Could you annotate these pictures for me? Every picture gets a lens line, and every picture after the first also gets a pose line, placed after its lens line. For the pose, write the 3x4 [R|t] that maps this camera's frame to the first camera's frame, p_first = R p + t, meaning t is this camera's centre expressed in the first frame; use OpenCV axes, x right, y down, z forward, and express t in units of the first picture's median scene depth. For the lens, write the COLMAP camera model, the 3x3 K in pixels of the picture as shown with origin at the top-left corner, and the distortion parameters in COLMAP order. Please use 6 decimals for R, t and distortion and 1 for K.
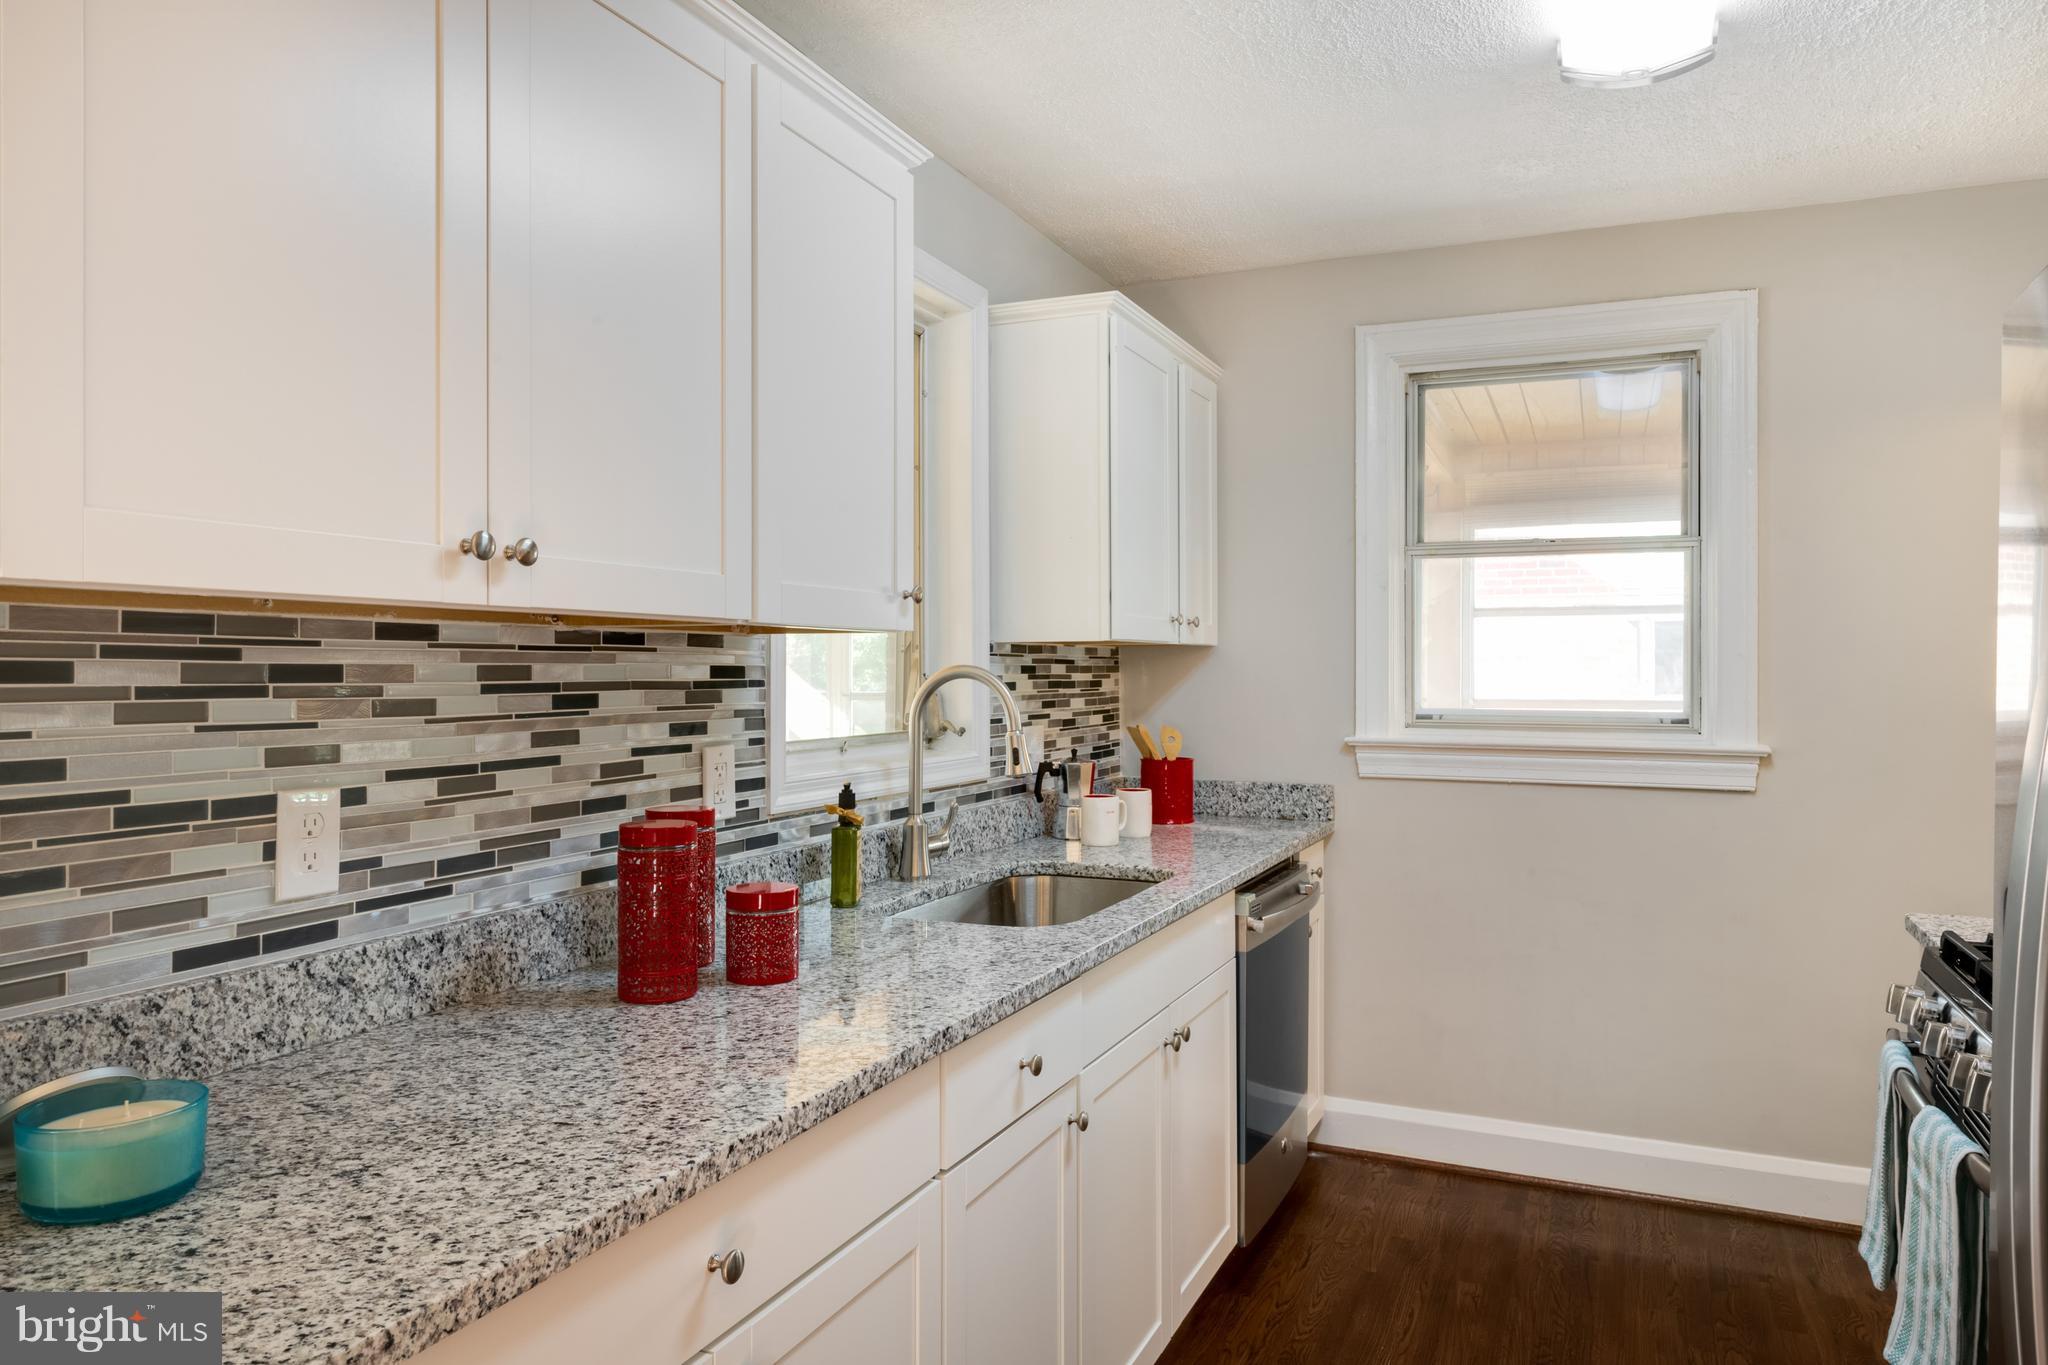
lens RADIAL K [[1350.7, 0, 1044.6], [0, 1350.7, 666.6], [0, 0, 1]] dist [0.011604, 0.001144]
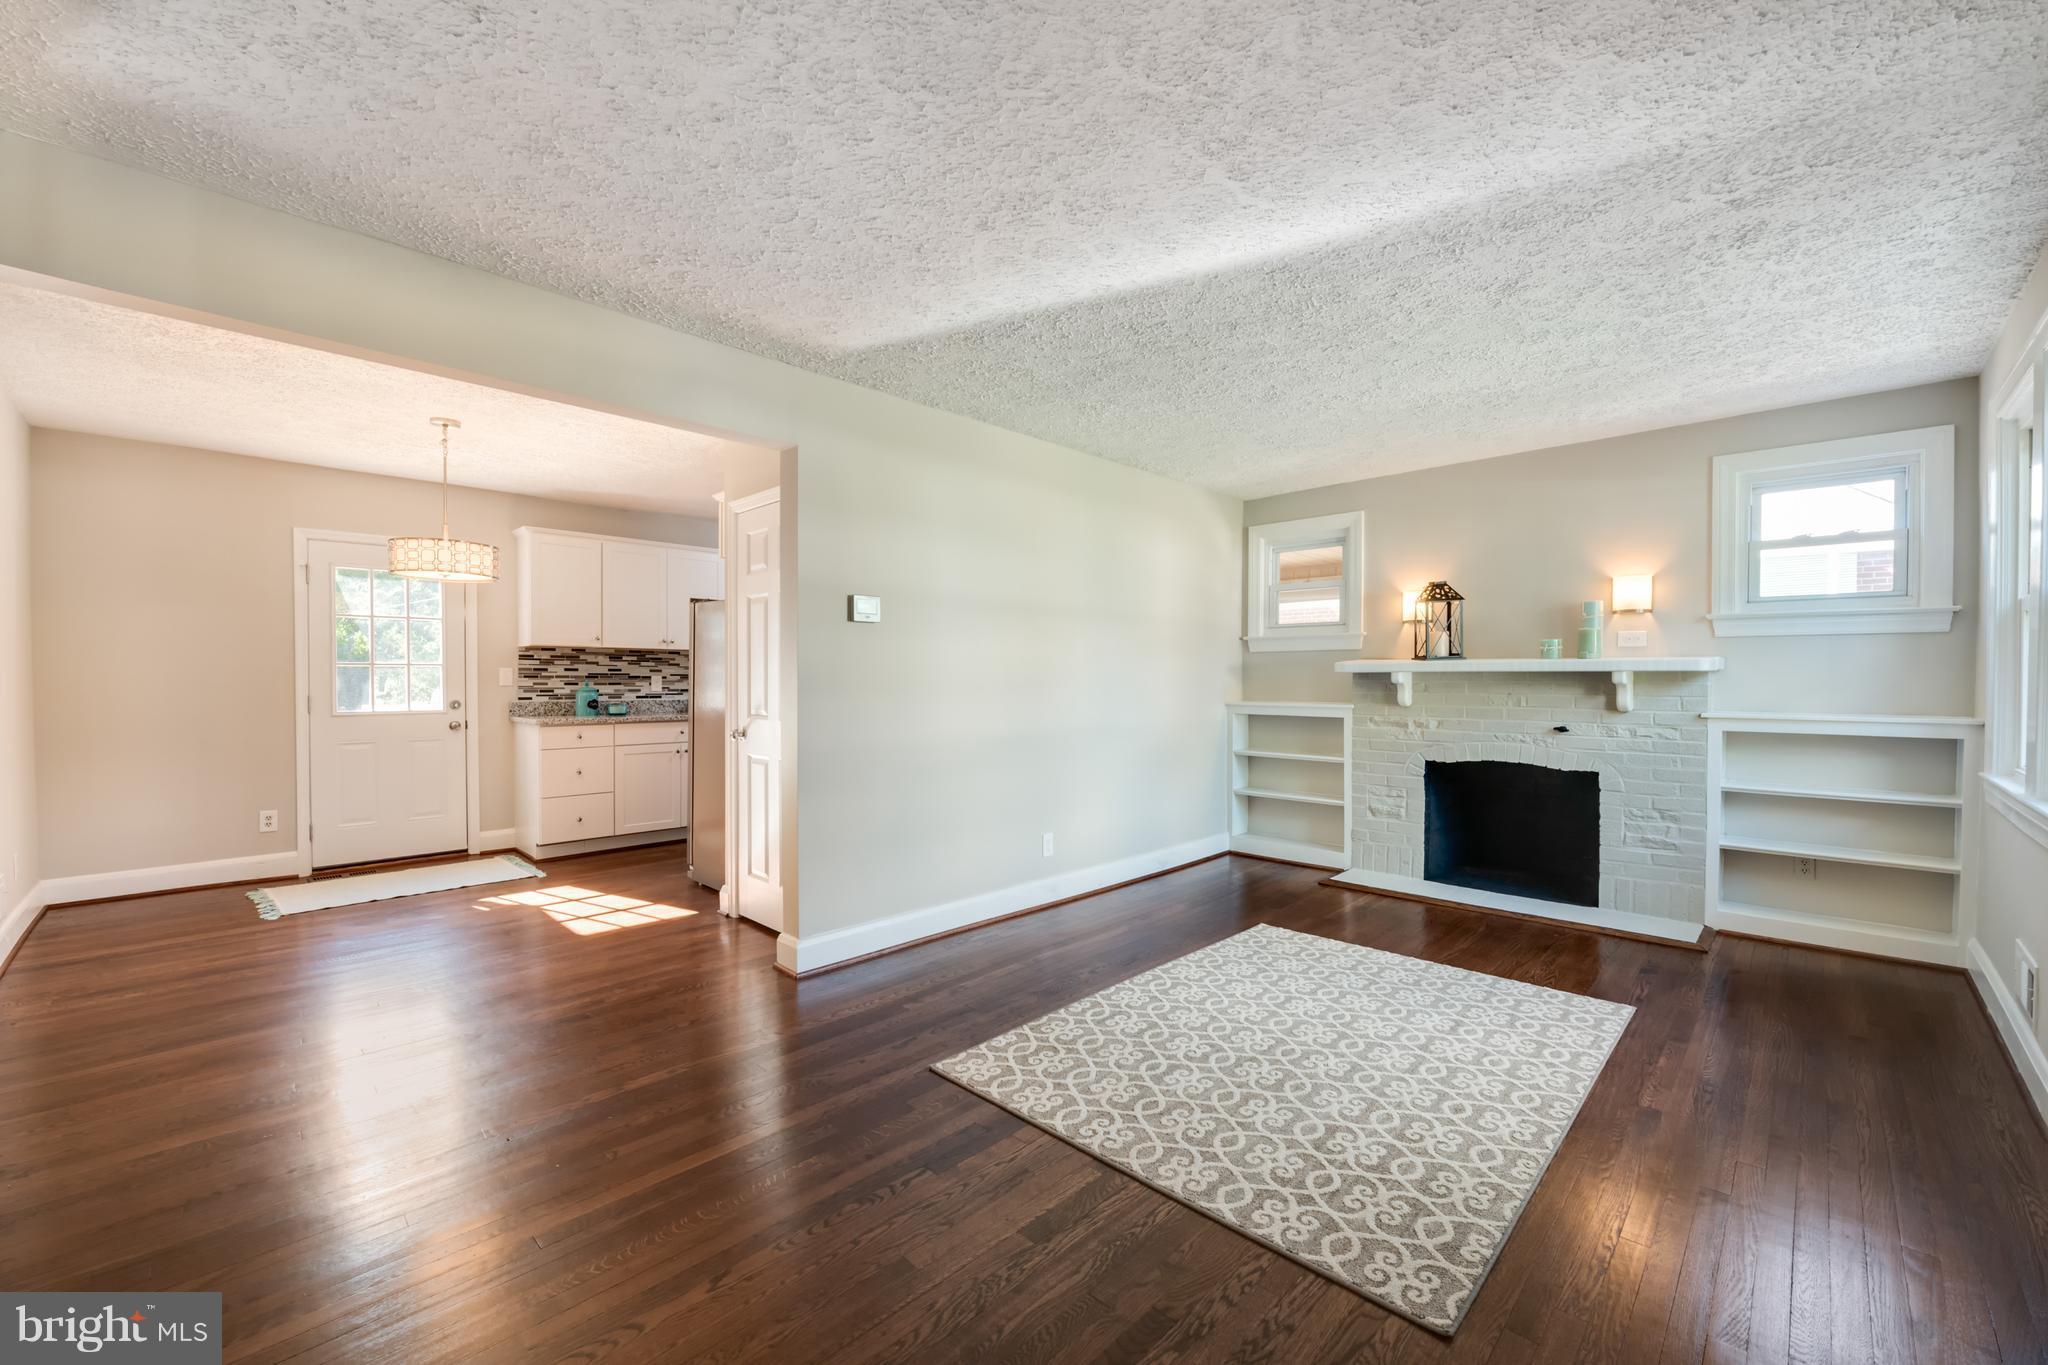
lens RADIAL K [[813.8, 0, 1041.7], [0, 813.8, 688.1], [0, 0, 1]] dist [0.000206, -0.002086]
pose [[0.936059, 0.008951, -0.351729, 2.035060], [-0.004387, 0.999896, 0.013769, 0.064429], [0.351816, -0.011346, 0.936000, -1.620049]]
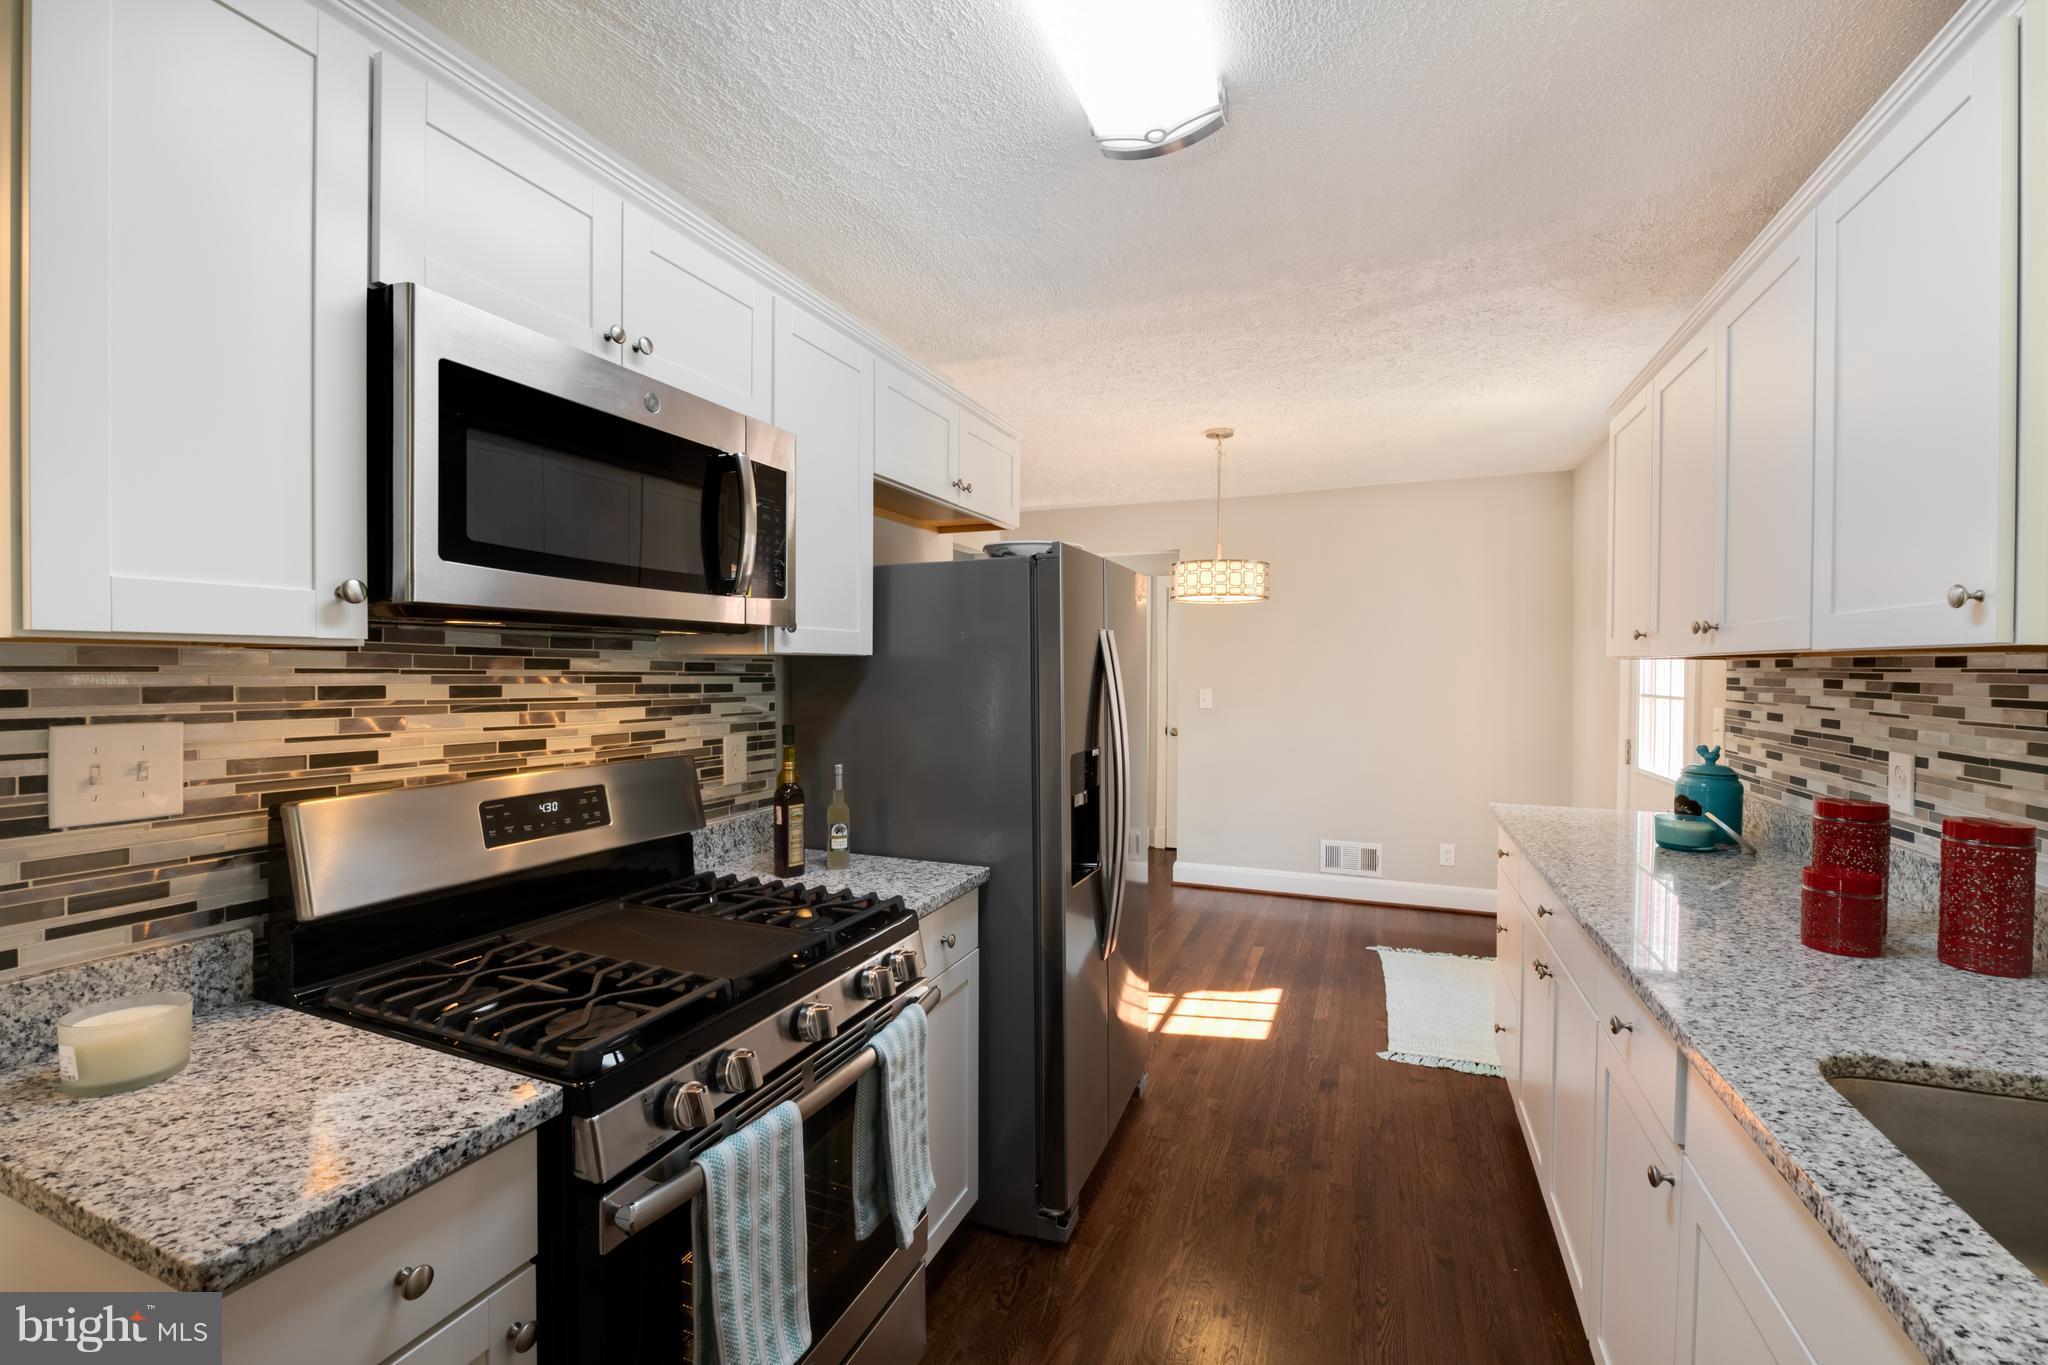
lens RADIAL K [[836.0, 0, 1031.1], [0, 836.0, 680.6], [0, 0, 1]] dist [-0.016572, -0.000980]
pose [[-0.999825, -0.006664, -0.017468, 0.456436], [-0.006924, 0.999866, 0.014815, -0.008929], [0.017367, 0.014933, -0.999738, 1.512670]]
